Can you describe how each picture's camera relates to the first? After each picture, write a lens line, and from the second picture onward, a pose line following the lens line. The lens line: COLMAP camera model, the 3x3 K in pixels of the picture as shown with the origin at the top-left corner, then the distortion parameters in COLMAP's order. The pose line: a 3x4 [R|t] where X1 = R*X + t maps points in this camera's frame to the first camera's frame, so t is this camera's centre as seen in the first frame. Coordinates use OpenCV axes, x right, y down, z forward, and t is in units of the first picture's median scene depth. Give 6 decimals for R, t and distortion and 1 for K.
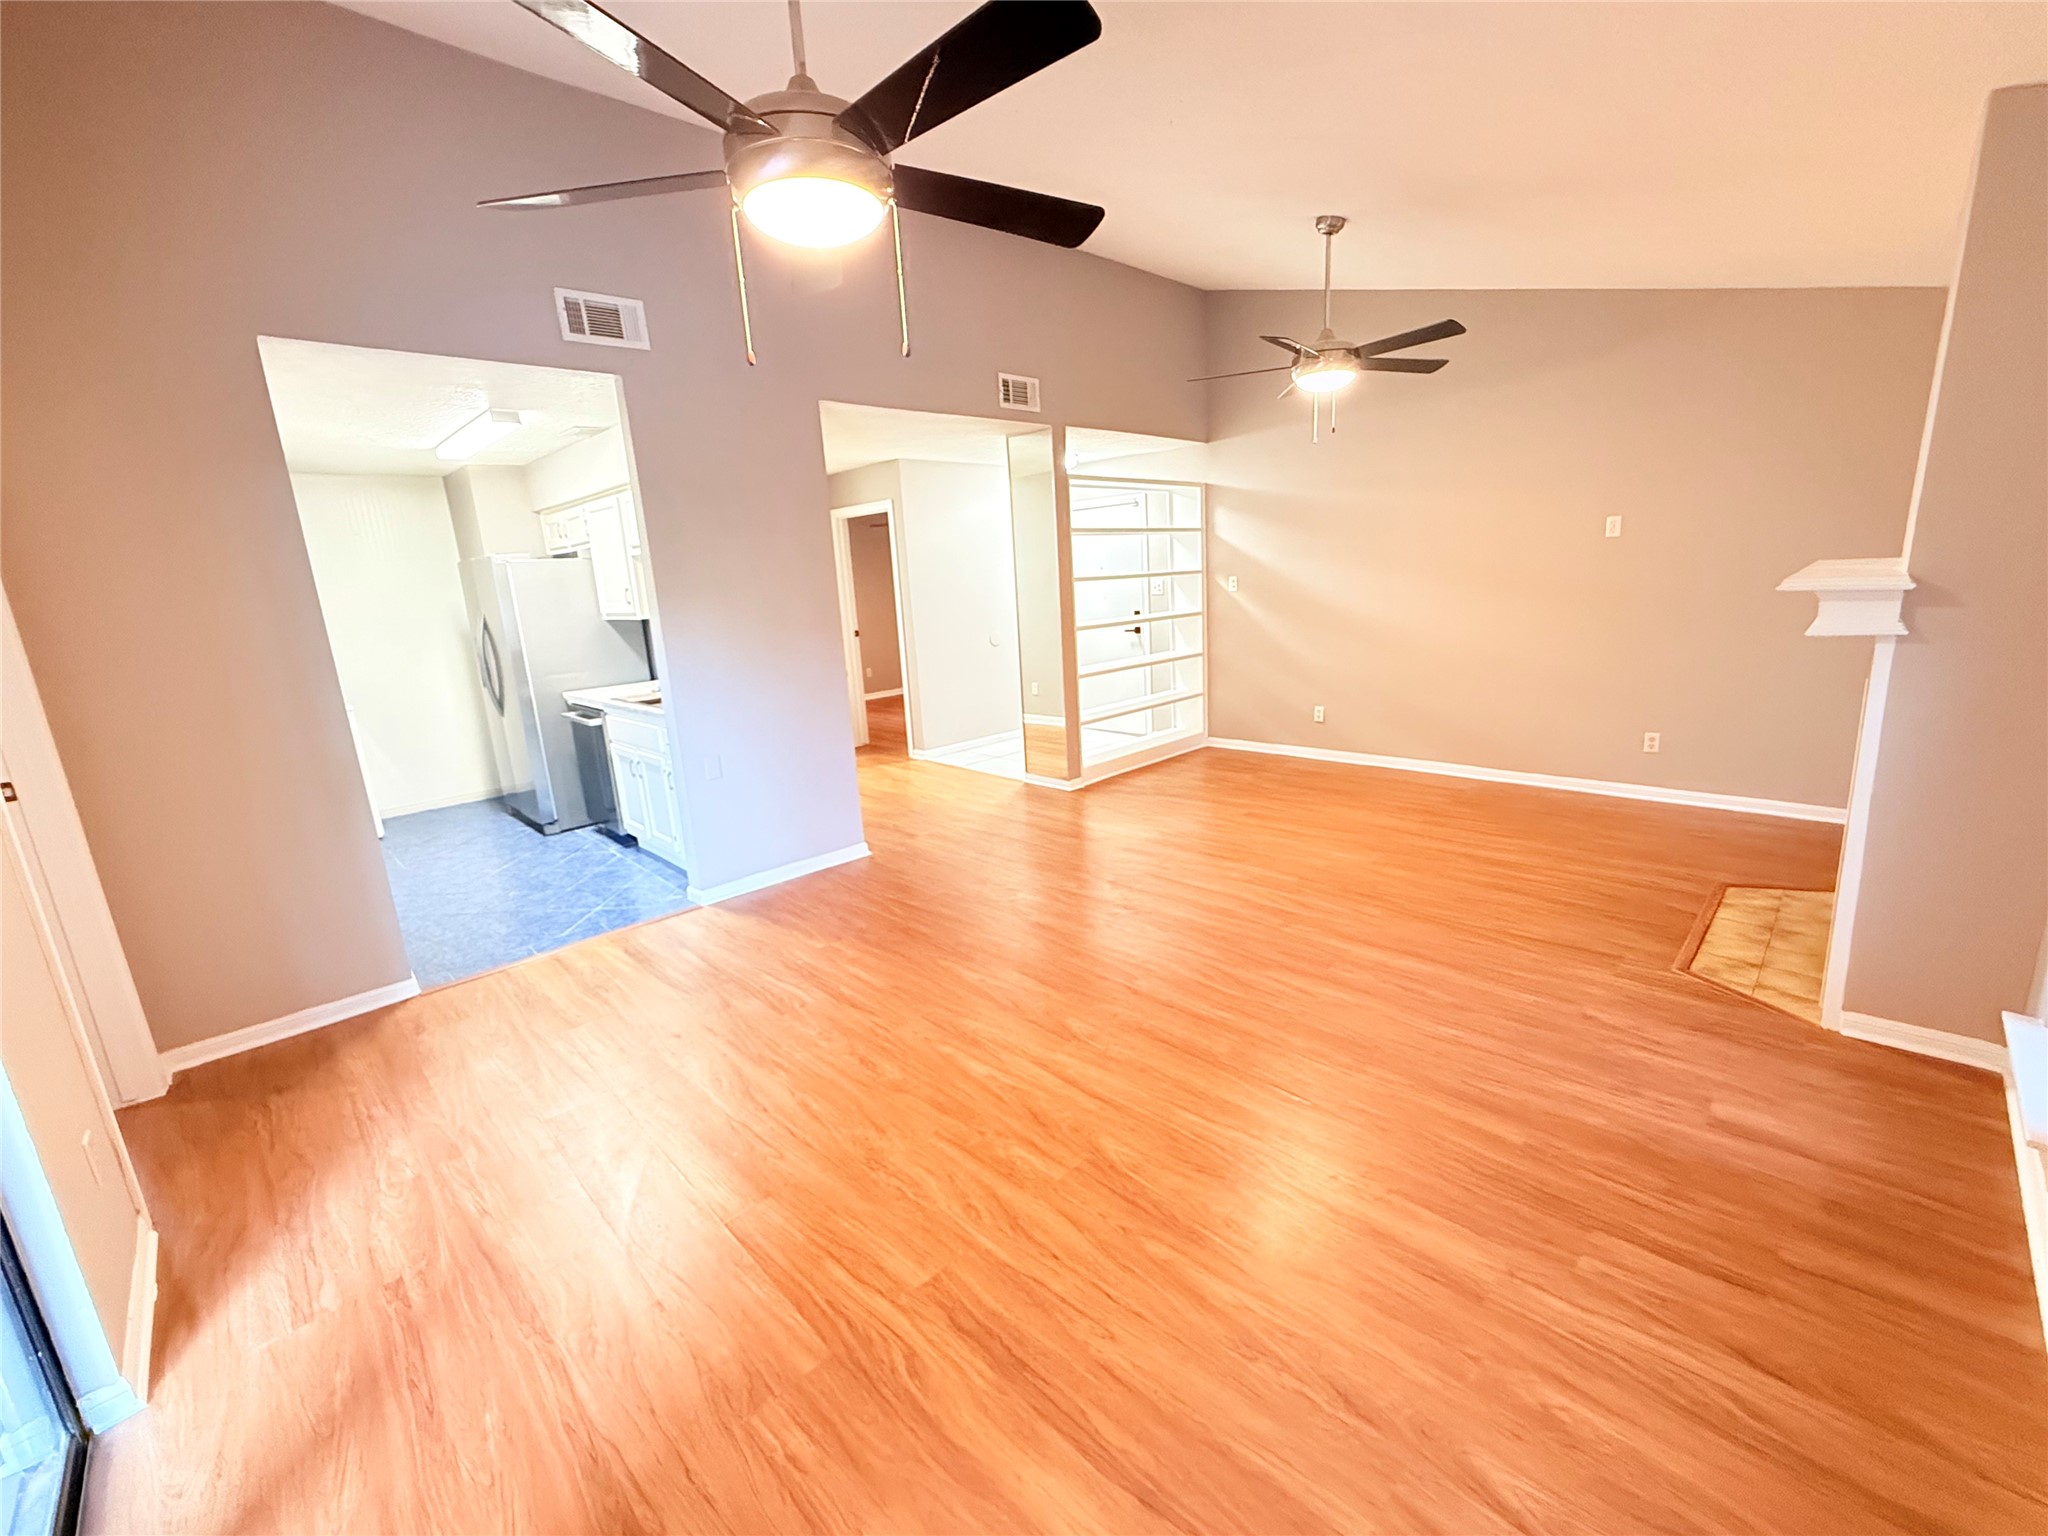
lens RADIAL K [[829.1, 0, 1024.0], [0, 829.1, 768.0], [0, 0, 1]] dist [0.001083, 0.000232]
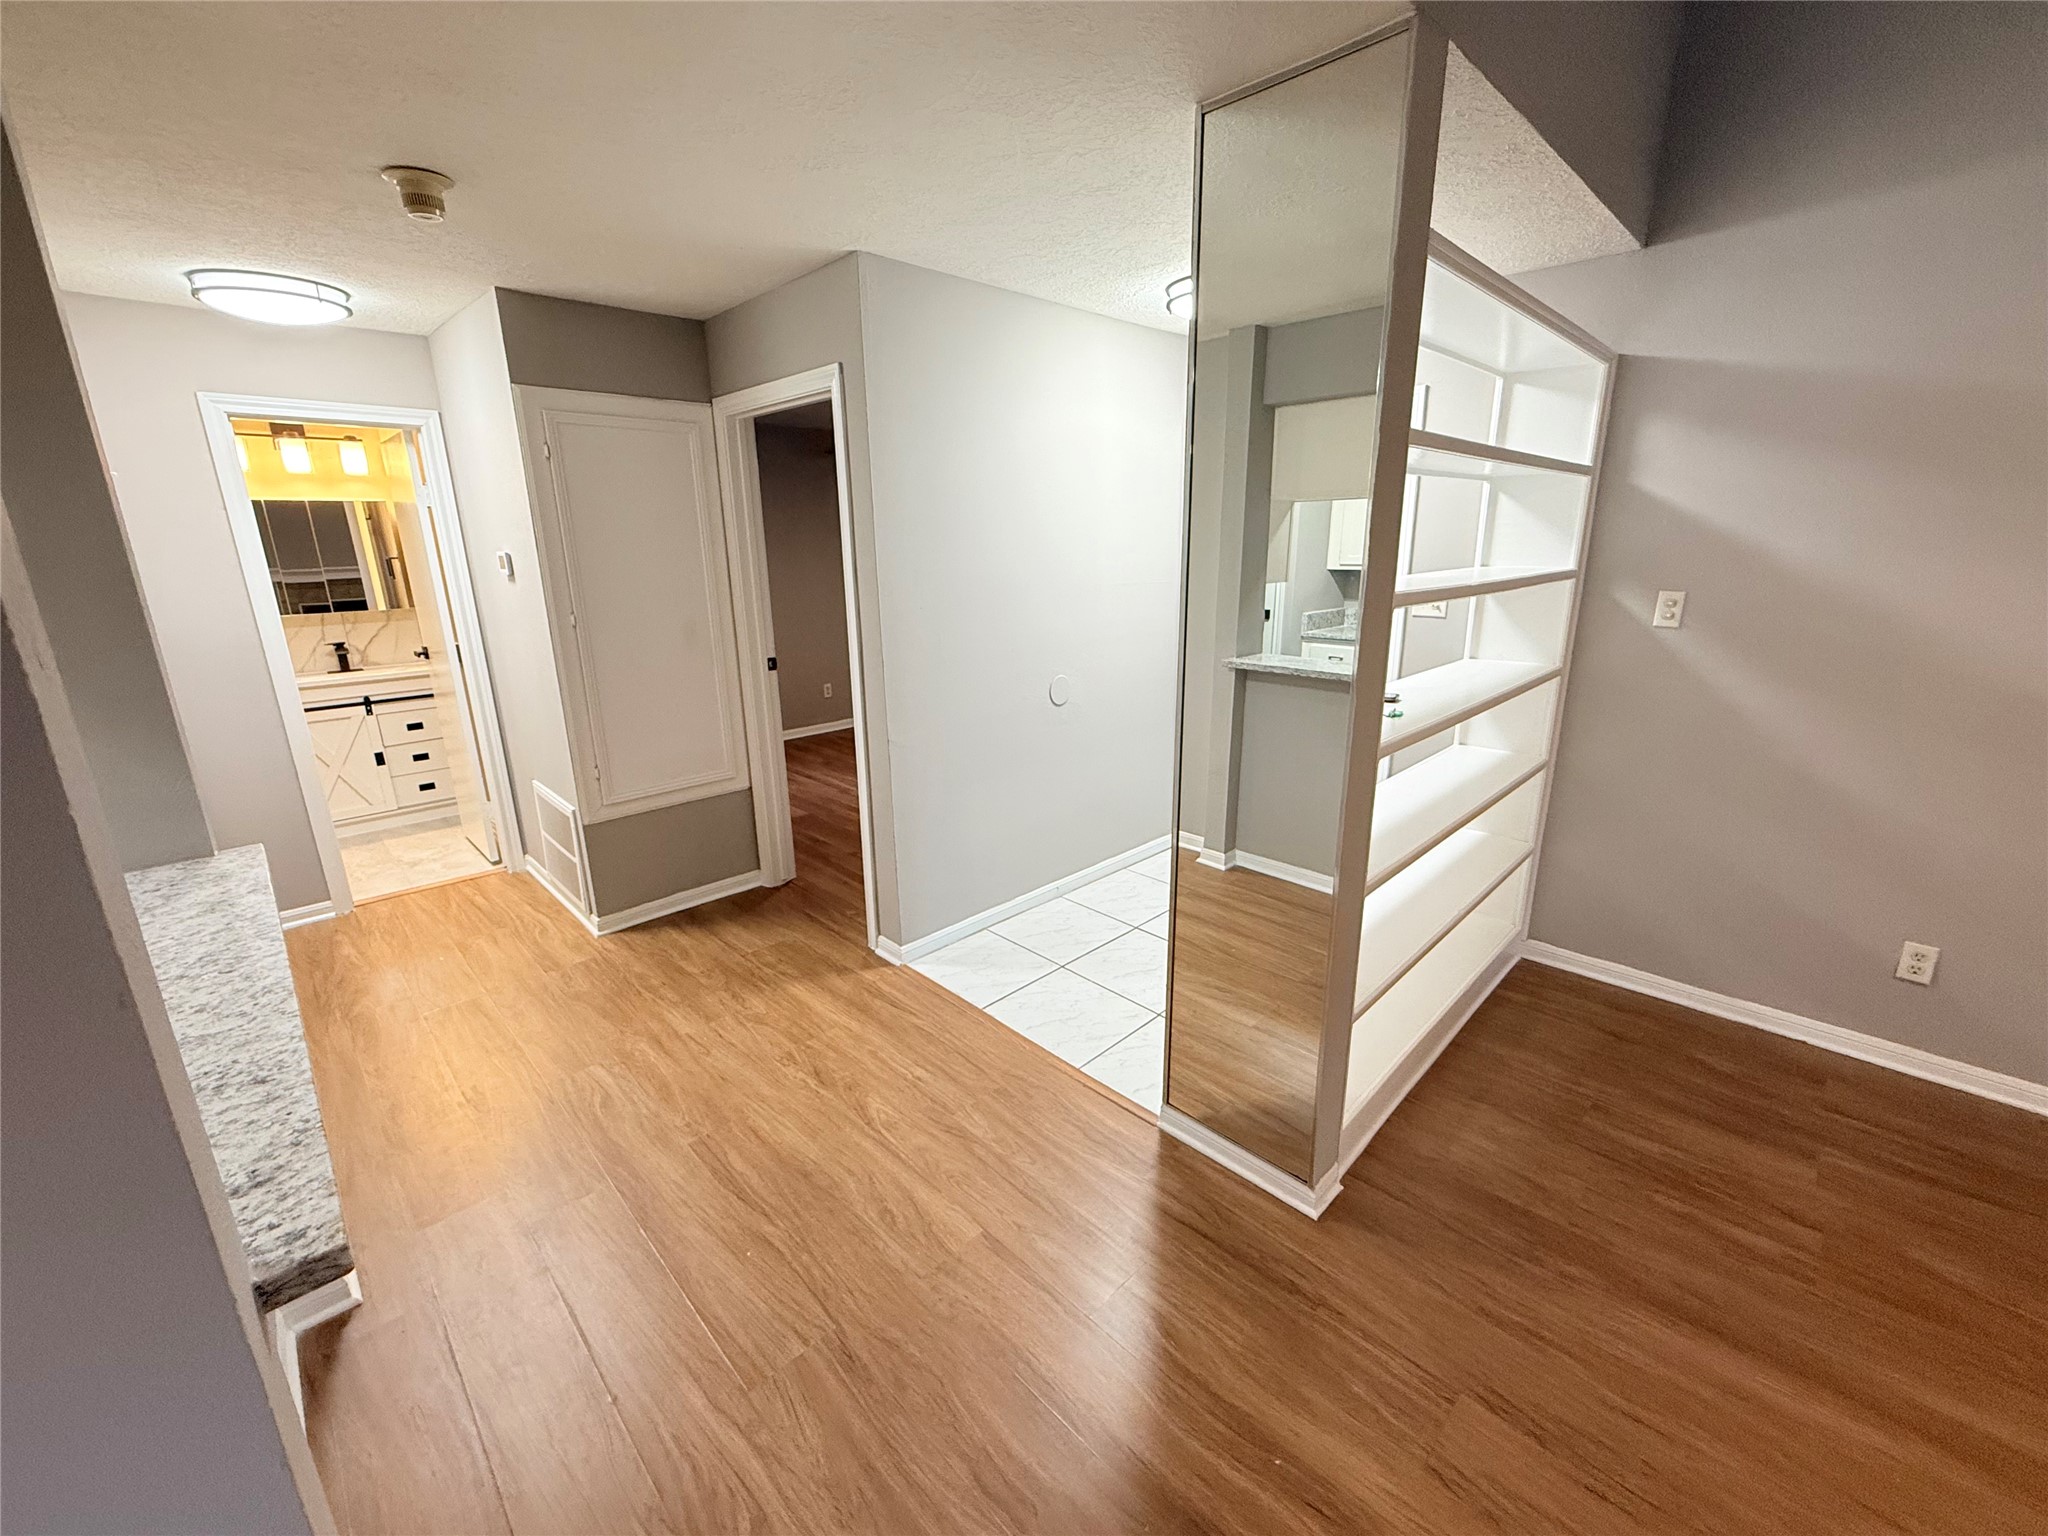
lens RADIAL K [[818.7, 0, 1024.0], [0, 818.7, 768.0], [0, 0, 1]] dist [0.001662, 0.000389]
pose [[0.999147, 0.038638, 0.014601, -0.130709], [-0.039224, 0.998339, 0.042202, -0.288917], [-0.012946, -0.042738, 0.999002, 1.162976]]
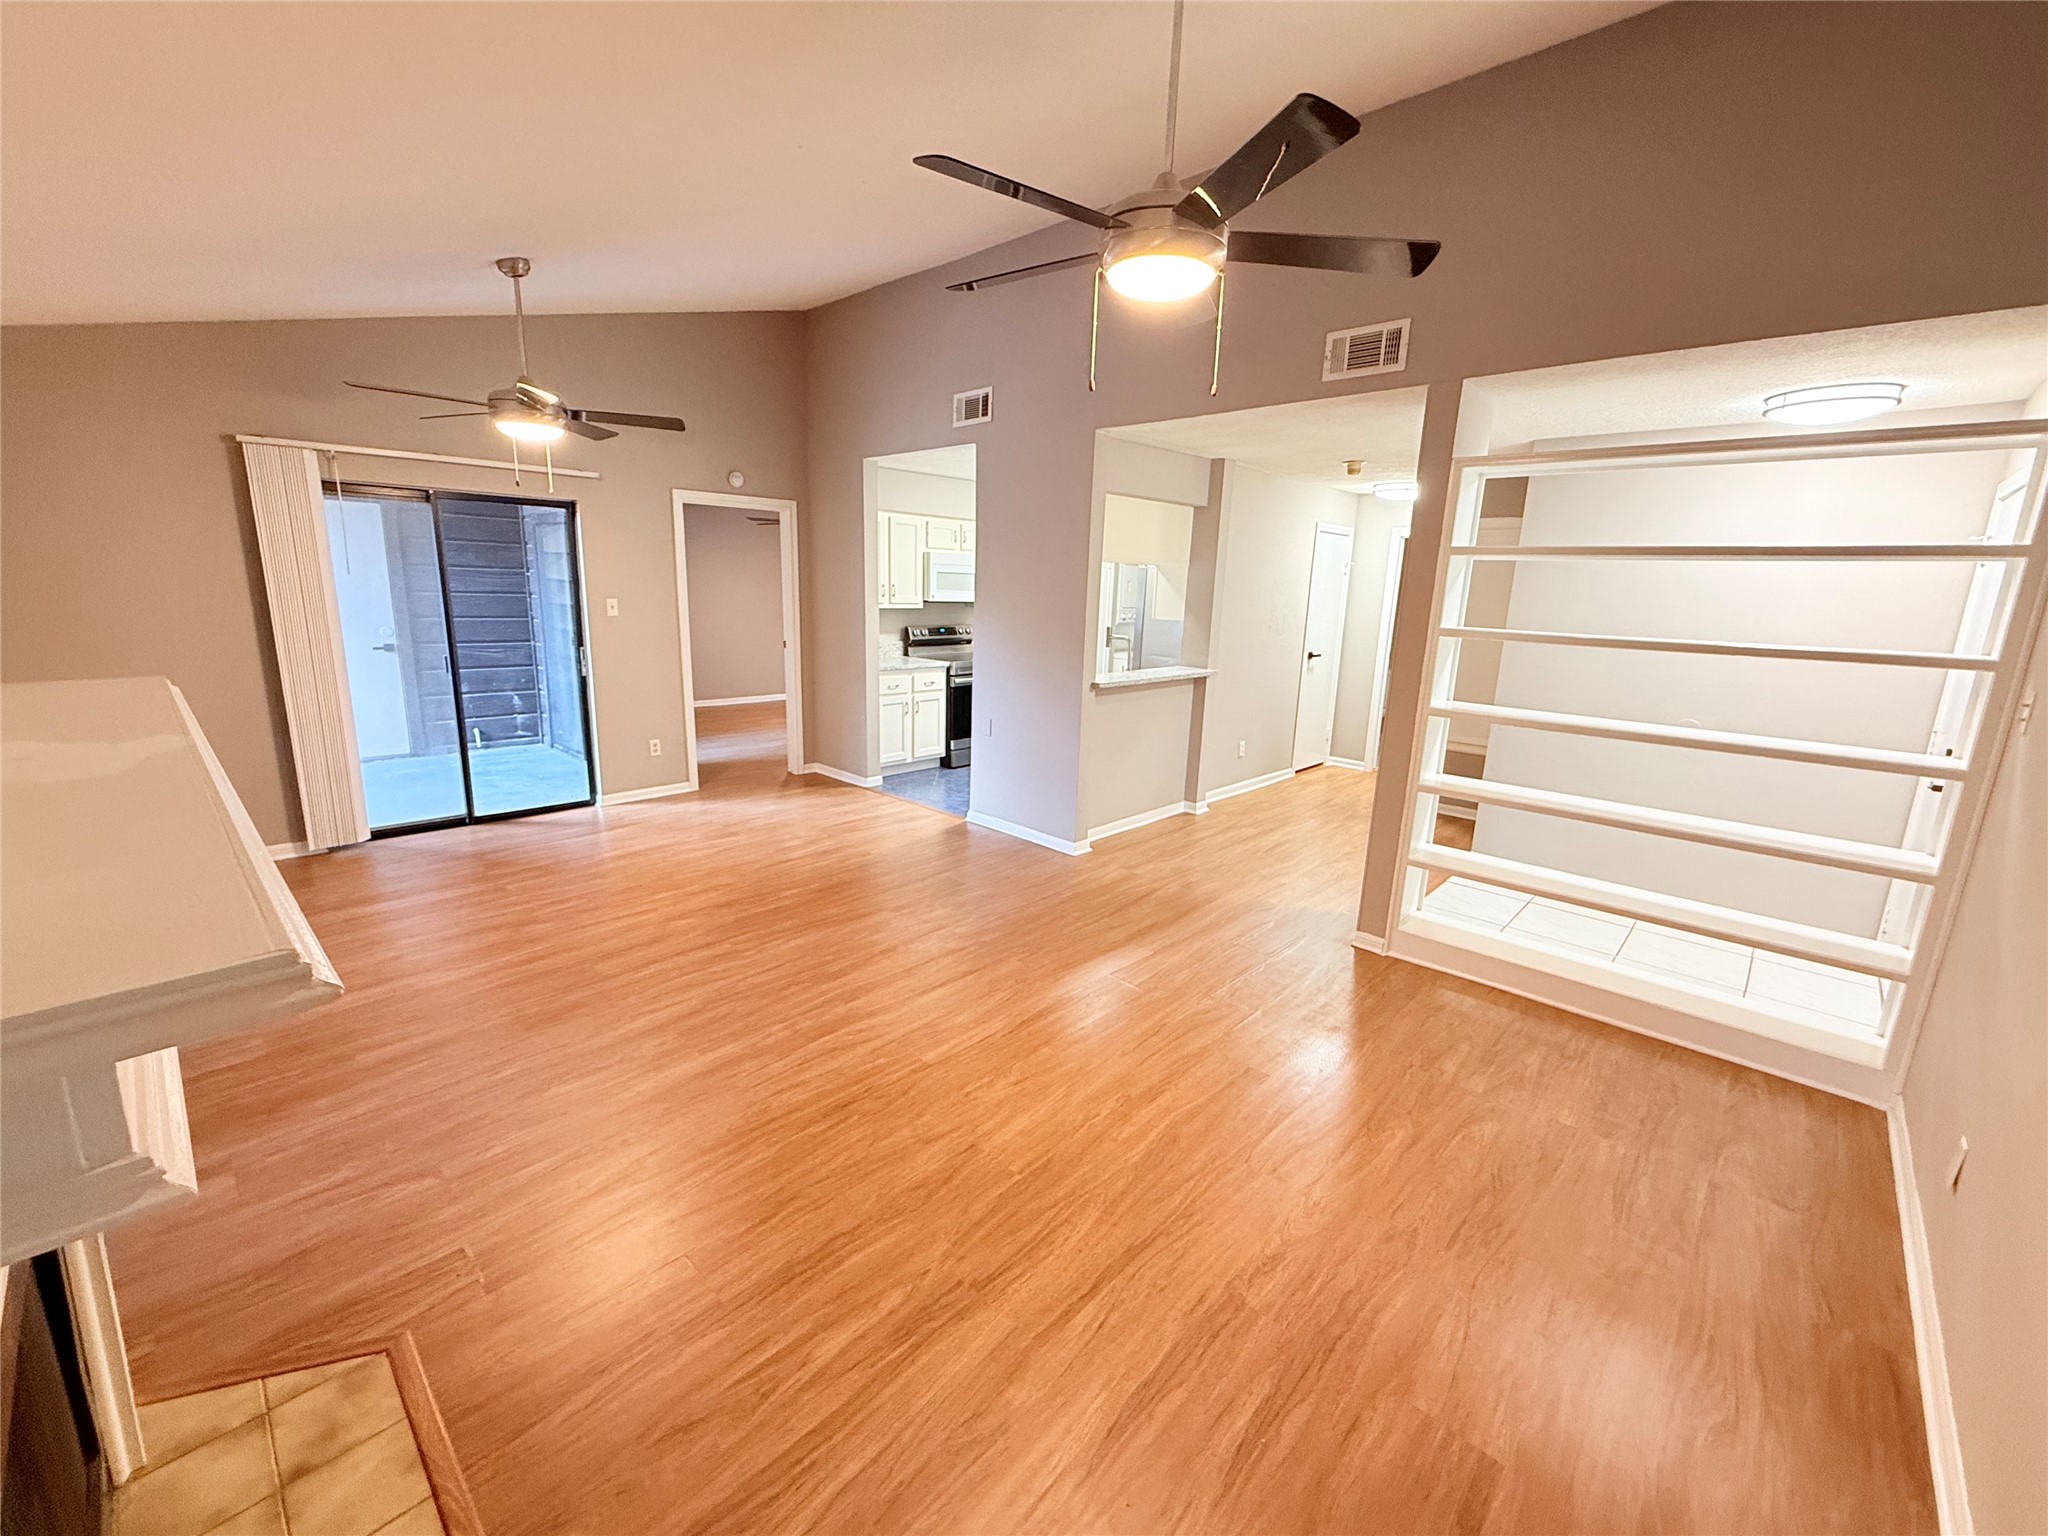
lens RADIAL K [[829.1, 0, 1024.0], [0, 829.1, 768.0], [0, 0, 1]] dist [0.001083, 0.000232]
pose [[0.035531, 0.274325, -0.960980, 1.107789], [-0.260104, 0.930986, 0.256146, -0.353086], [0.964927, 0.240854, 0.104432, 1.114800]]
